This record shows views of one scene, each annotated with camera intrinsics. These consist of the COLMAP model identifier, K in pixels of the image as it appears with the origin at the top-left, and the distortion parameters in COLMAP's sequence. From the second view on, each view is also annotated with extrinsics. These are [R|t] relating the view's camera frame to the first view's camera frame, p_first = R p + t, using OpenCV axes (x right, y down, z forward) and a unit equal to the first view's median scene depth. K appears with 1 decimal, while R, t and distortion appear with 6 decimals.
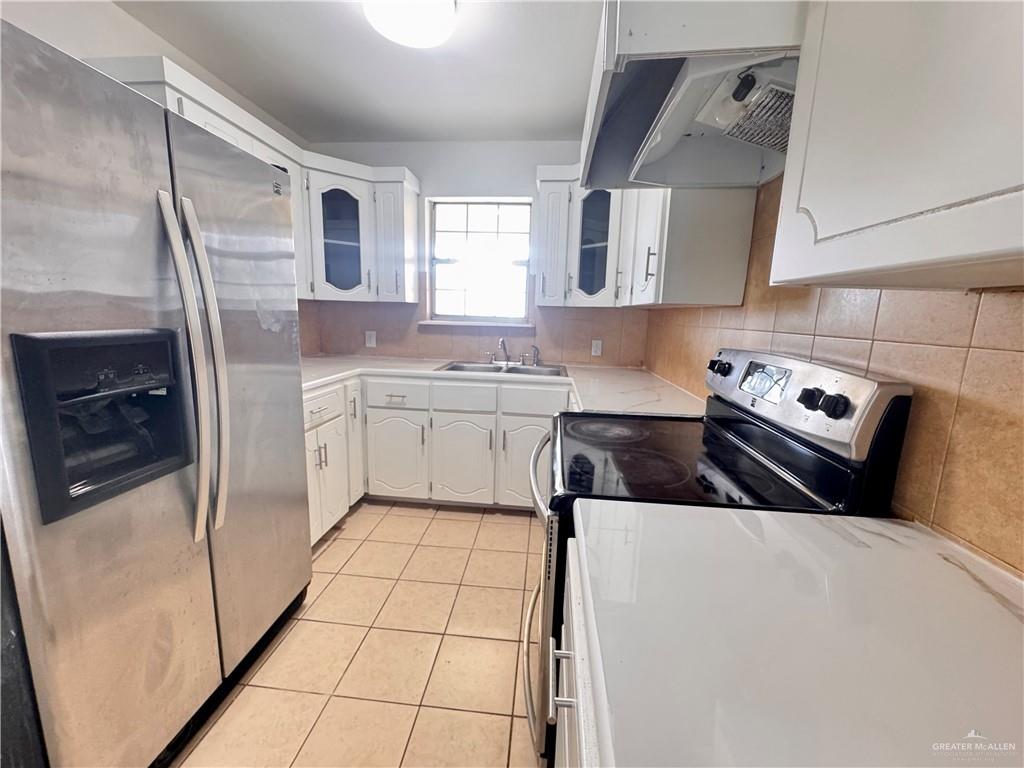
lens RADIAL K [[407.9, 0, 512.0], [0, 407.9, 384.6], [0, 0, 1]] dist [-0.003634, 0.001172]
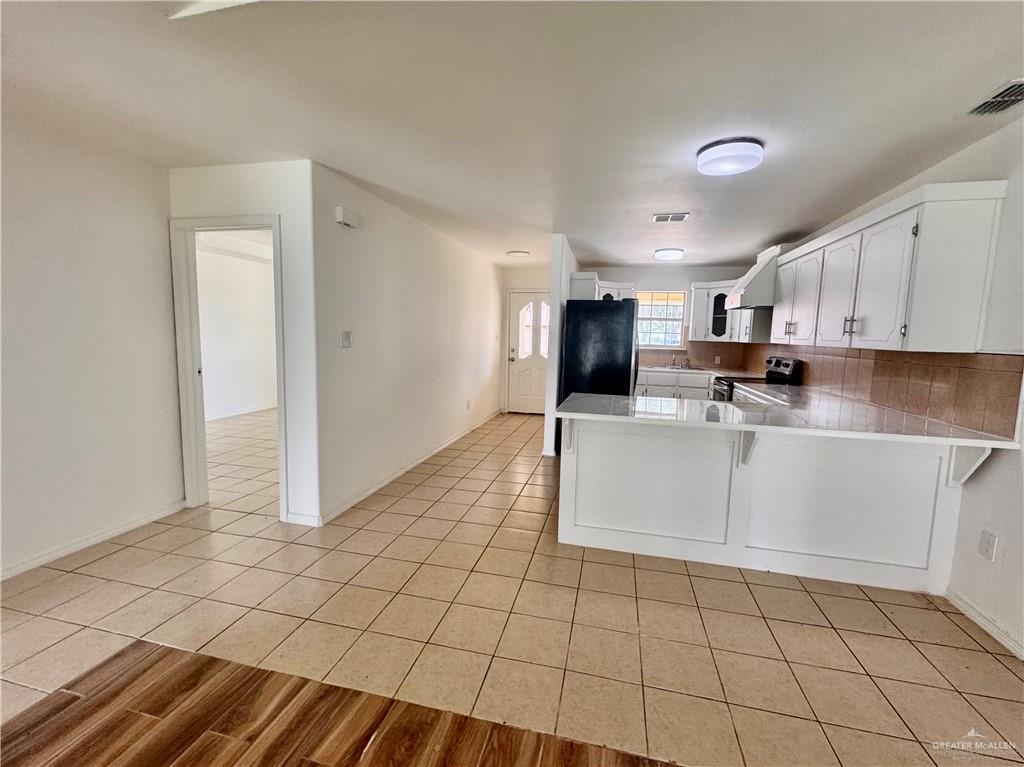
lens RADIAL K [[438.3, 0, 511.4], [0, 438.3, 379.7], [0, 0, 1]] dist [0.000238, 0.000060]
pose [[0.988961, 0.010651, -0.147793, -0.569365], [-0.021060, 0.997391, -0.069045, 0.211925], [0.146672, 0.071396, 0.986605, -1.537440]]
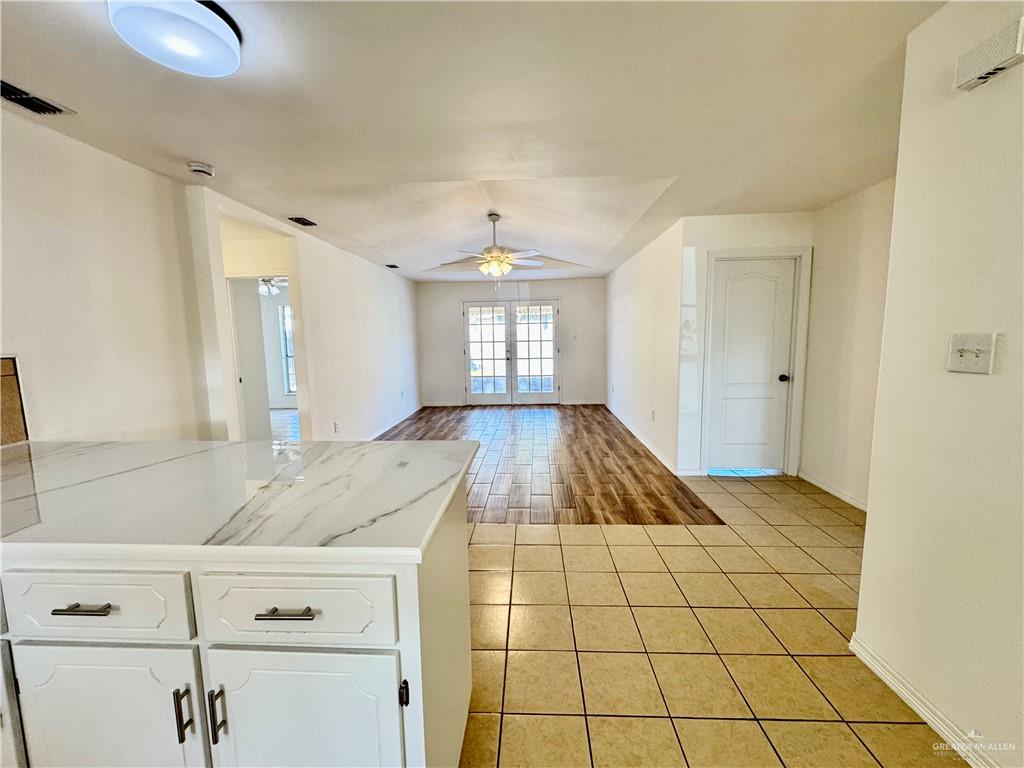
lens RADIAL K [[407.9, 0, 516.2], [0, 407.9, 383.1], [0, 0, 1]] dist [-0.003634, 0.001172]
pose [[-0.998641, -0.004692, -0.051908, -0.646062], [-0.018911, 0.960685, 0.276995, -0.068920], [0.048567, 0.277601, -0.959468, 0.061687]]
